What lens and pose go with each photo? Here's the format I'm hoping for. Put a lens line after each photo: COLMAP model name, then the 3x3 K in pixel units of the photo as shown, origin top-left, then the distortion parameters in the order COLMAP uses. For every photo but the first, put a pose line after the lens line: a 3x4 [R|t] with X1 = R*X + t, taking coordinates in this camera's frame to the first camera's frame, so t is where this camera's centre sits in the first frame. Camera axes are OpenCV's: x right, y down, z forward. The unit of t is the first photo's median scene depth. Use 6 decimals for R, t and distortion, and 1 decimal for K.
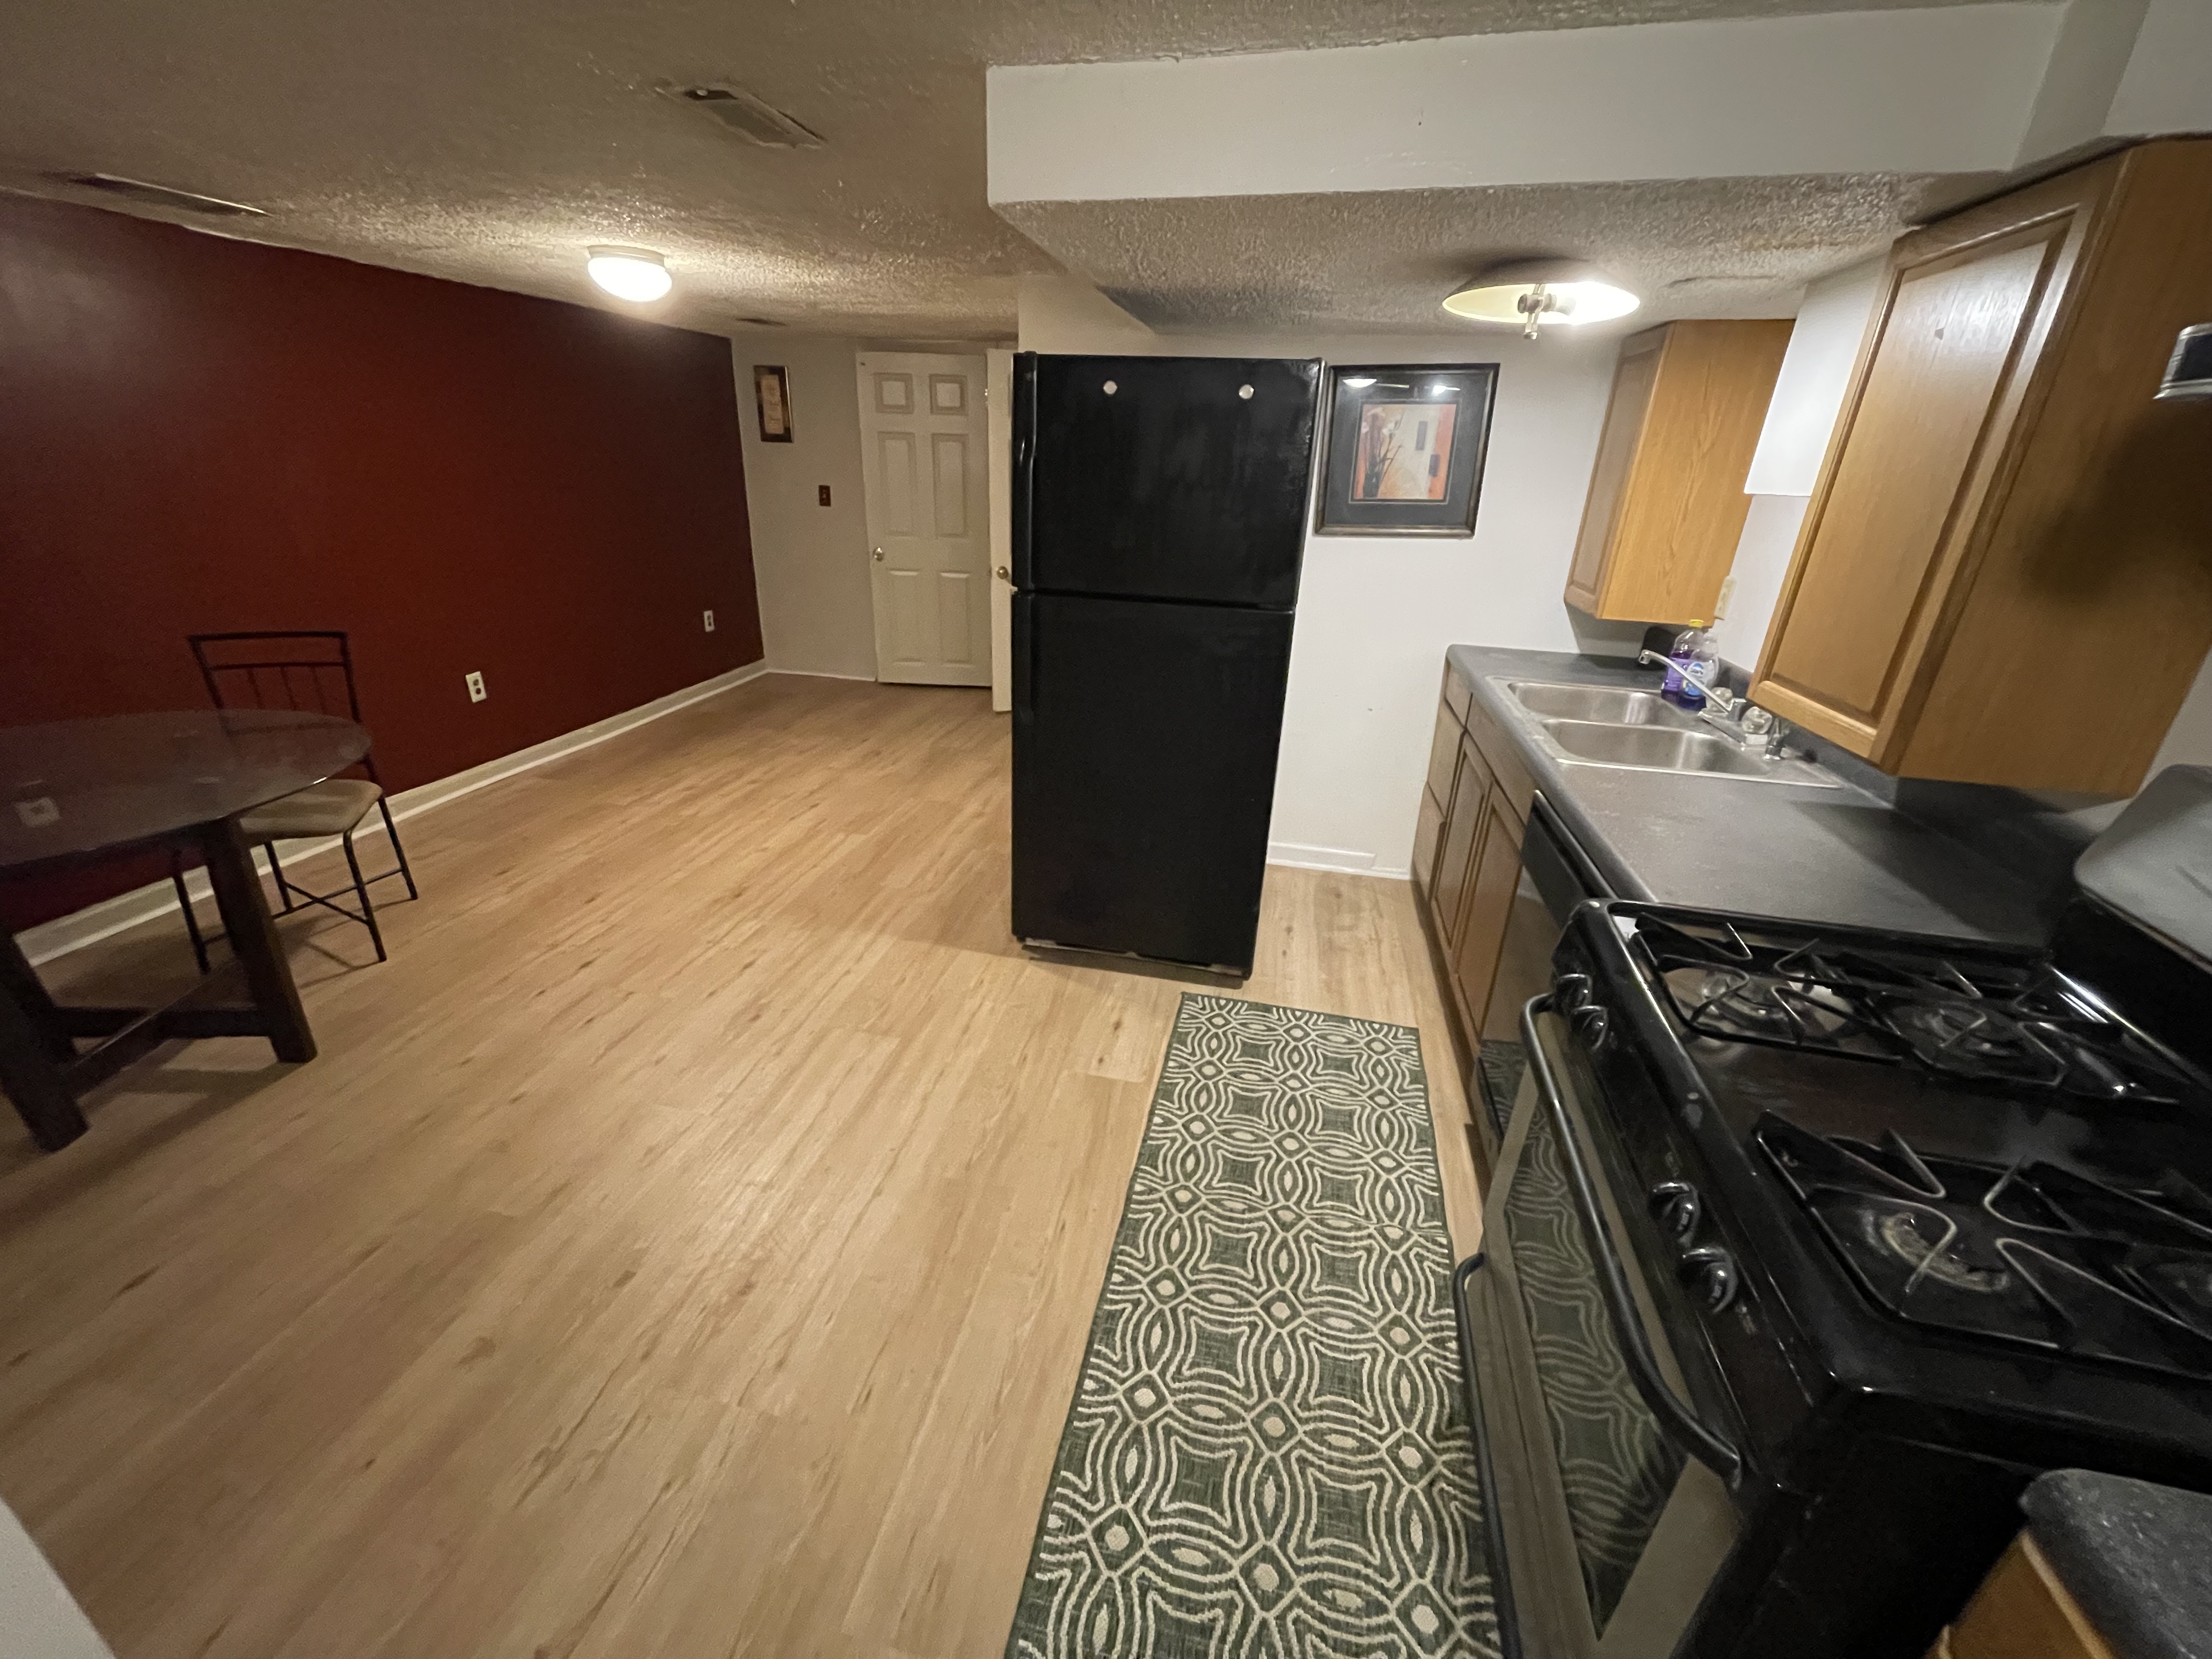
lens RADIAL K [[887.6, 0, 1103.7], [0, 887.6, 829.0], [0, 0, 1]] dist [-0.002430, 0.000145]
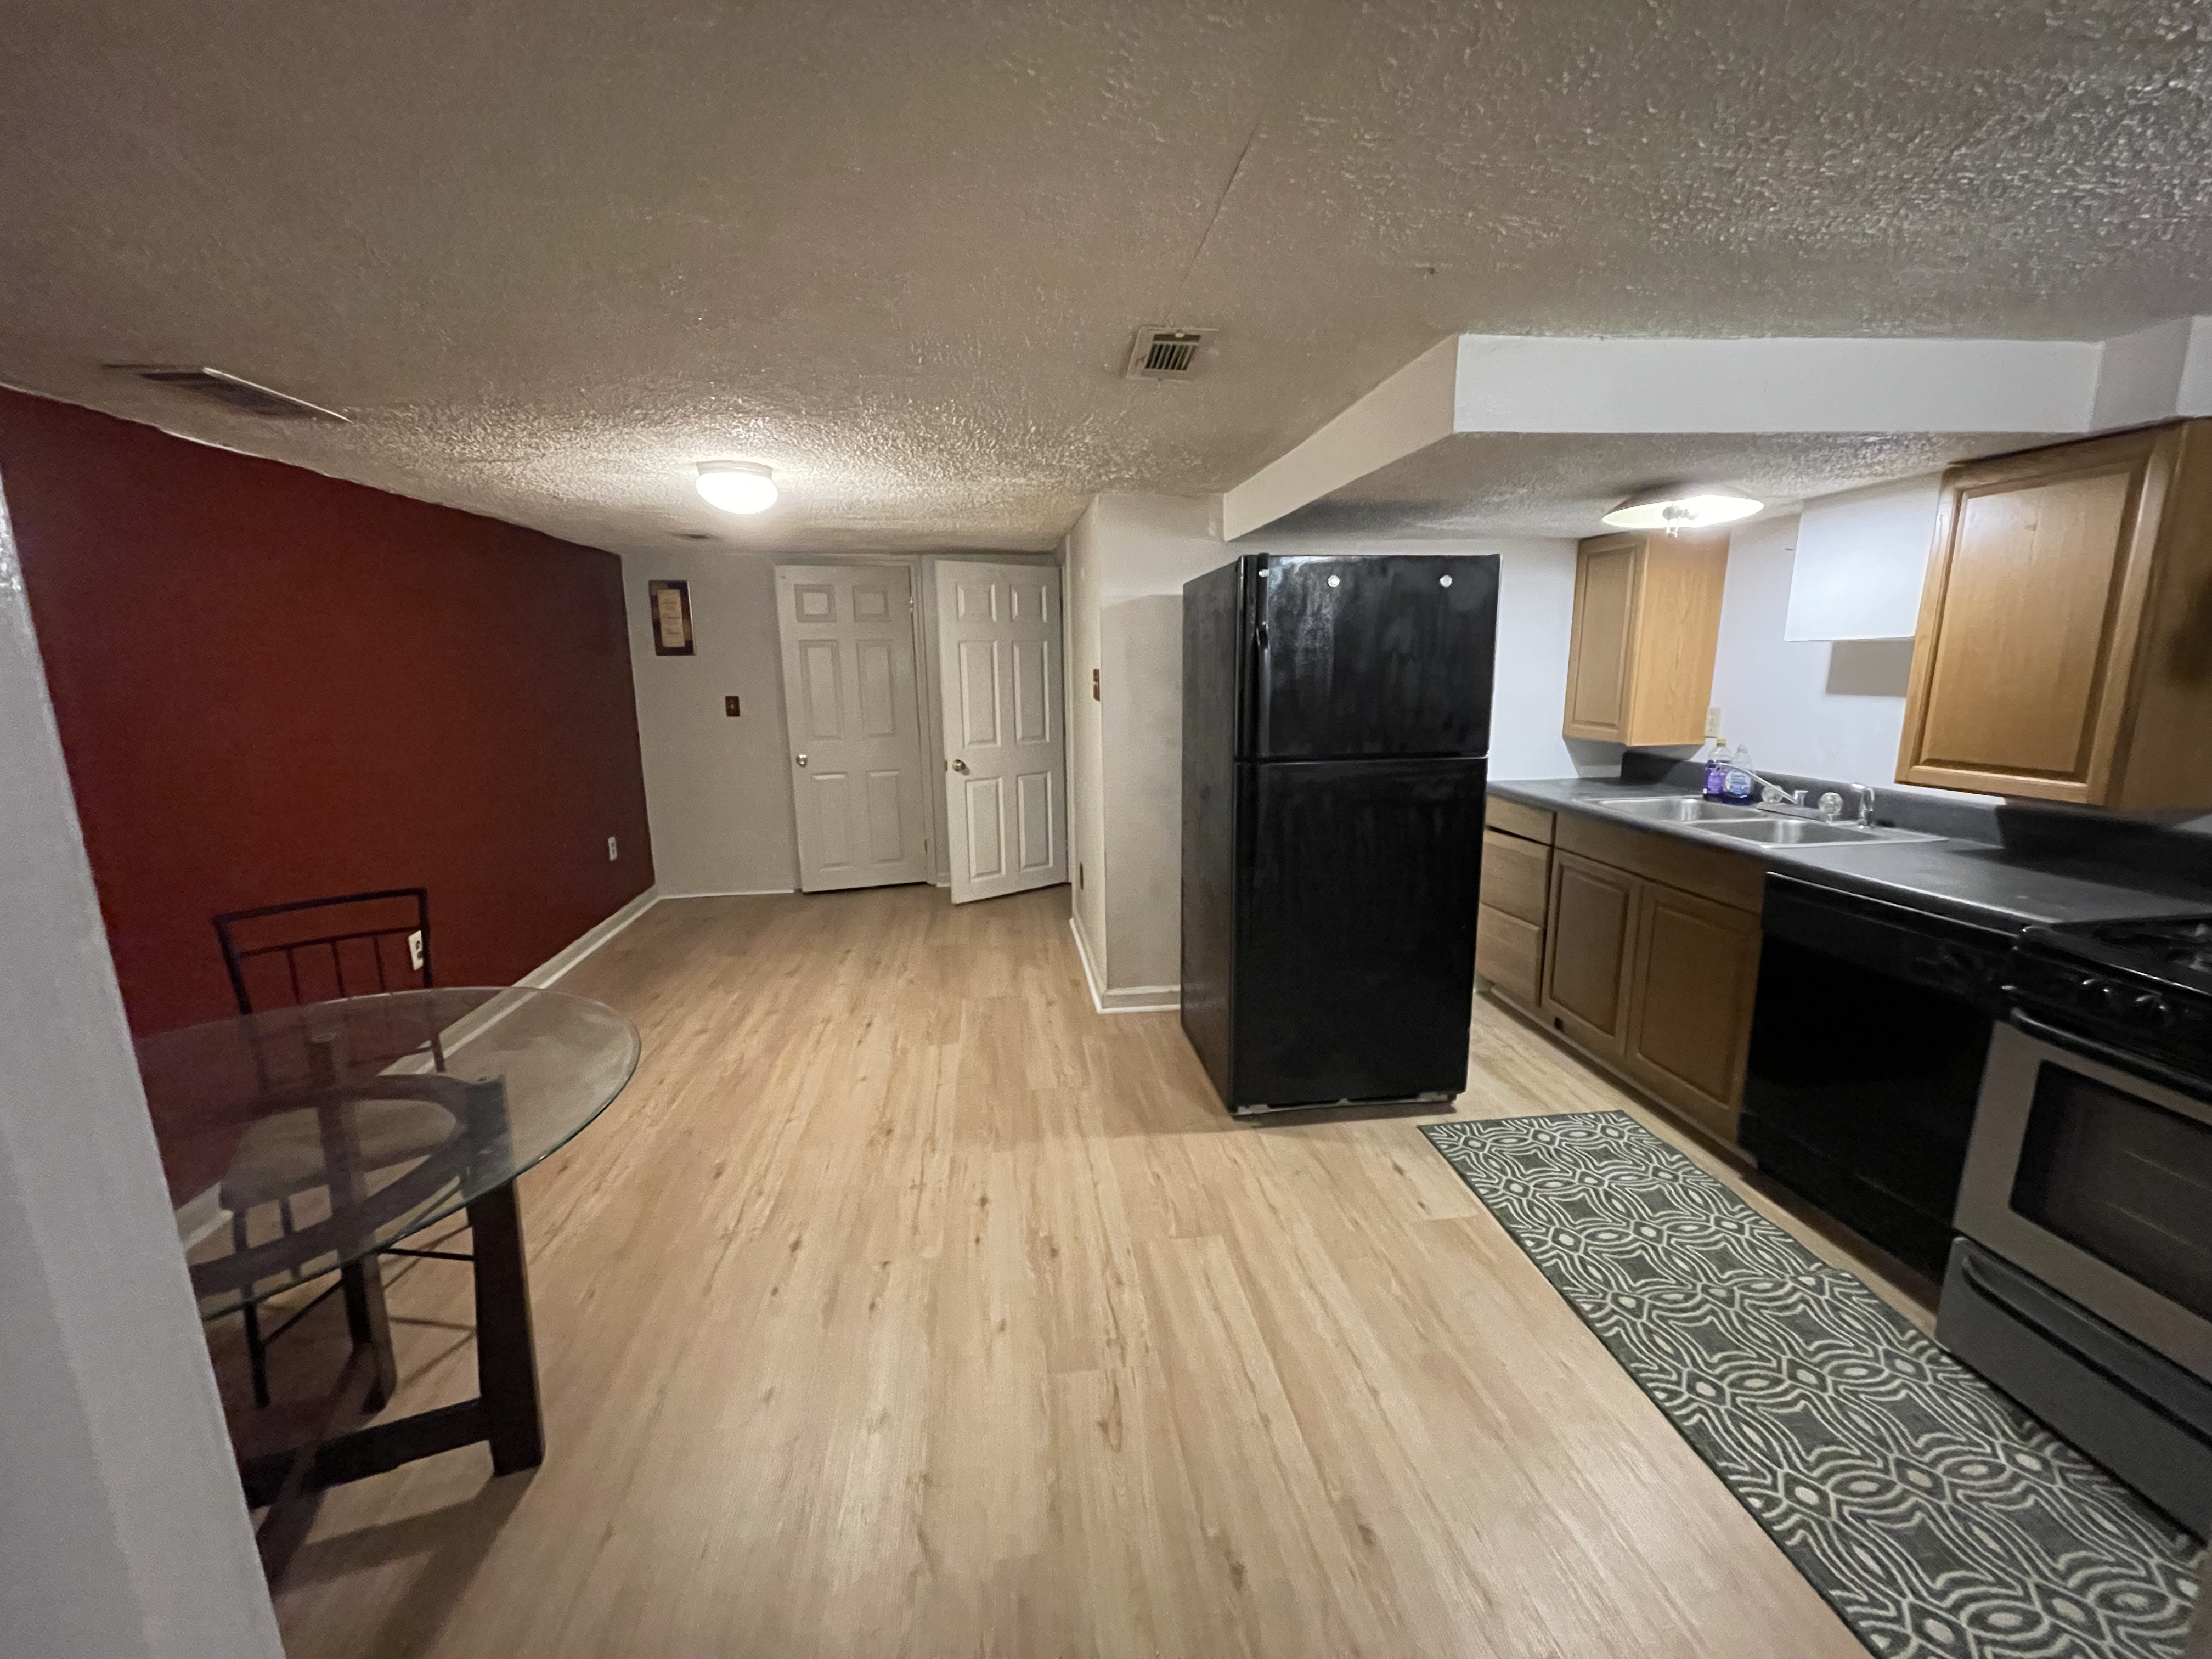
lens RADIAL K [[887.6, 0, 1098.1], [0, 887.6, 831.3], [0, 0, 1]] dist [-0.002430, 0.000145]
pose [[0.944658, -0.109331, 0.309303, -0.503512], [0.169650, 0.969781, -0.175341, -0.026797], [-0.280786, 0.218110, 0.934659, 0.065754]]
